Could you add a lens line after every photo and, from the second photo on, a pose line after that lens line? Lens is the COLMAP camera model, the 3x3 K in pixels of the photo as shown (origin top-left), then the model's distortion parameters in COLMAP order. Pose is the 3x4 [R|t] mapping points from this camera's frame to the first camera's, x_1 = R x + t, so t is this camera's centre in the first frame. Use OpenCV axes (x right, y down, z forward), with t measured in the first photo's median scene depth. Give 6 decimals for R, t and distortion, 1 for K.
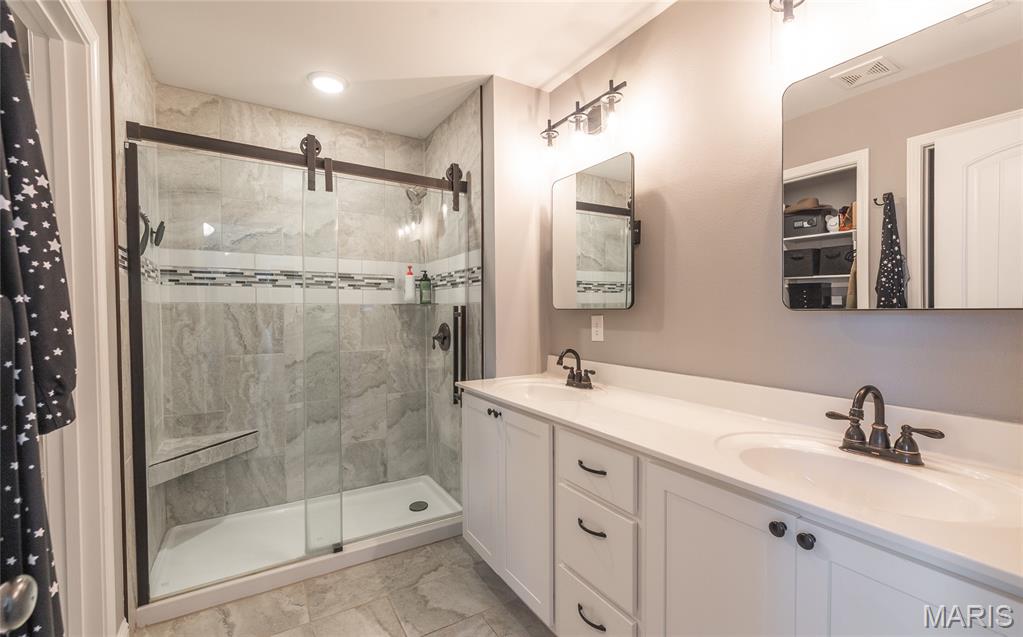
lens RADIAL K [[437.1, 0, 513.7], [0, 437.1, 319.3], [0, 0, 1]] dist [0.001341, 0.000244]
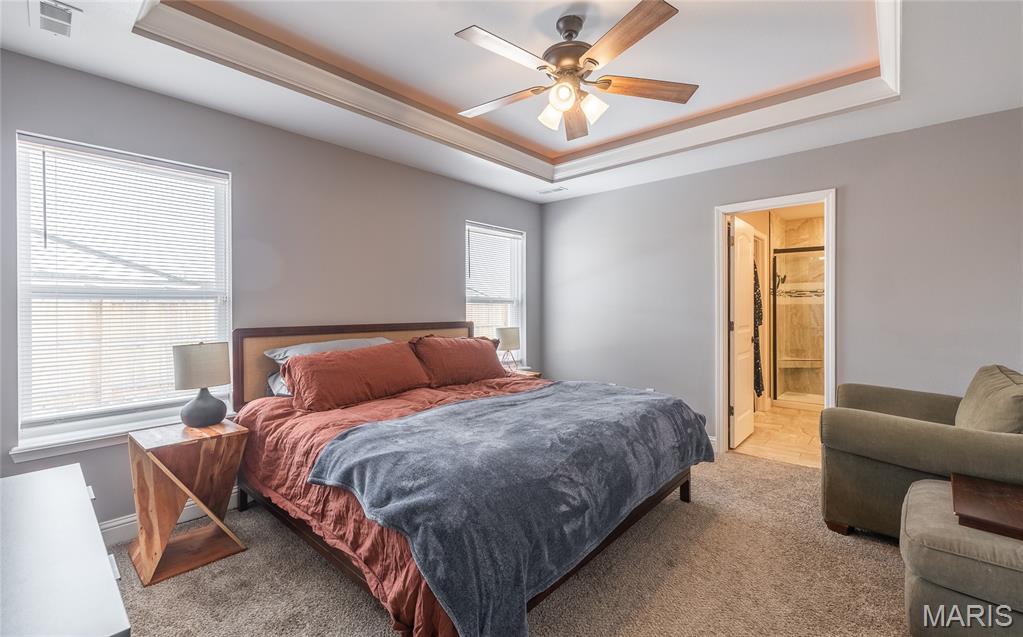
lens RADIAL K [[437.1, 0, 511.9], [0, 437.1, 317.7], [0, 0, 1]] dist [0.001341, 0.000244]
pose [[0.285084, 0.016322, -0.958364, 1.283760], [-0.016503, 0.999790, 0.012119, 0.039297], [0.958361, 0.012361, 0.285293, -1.360297]]
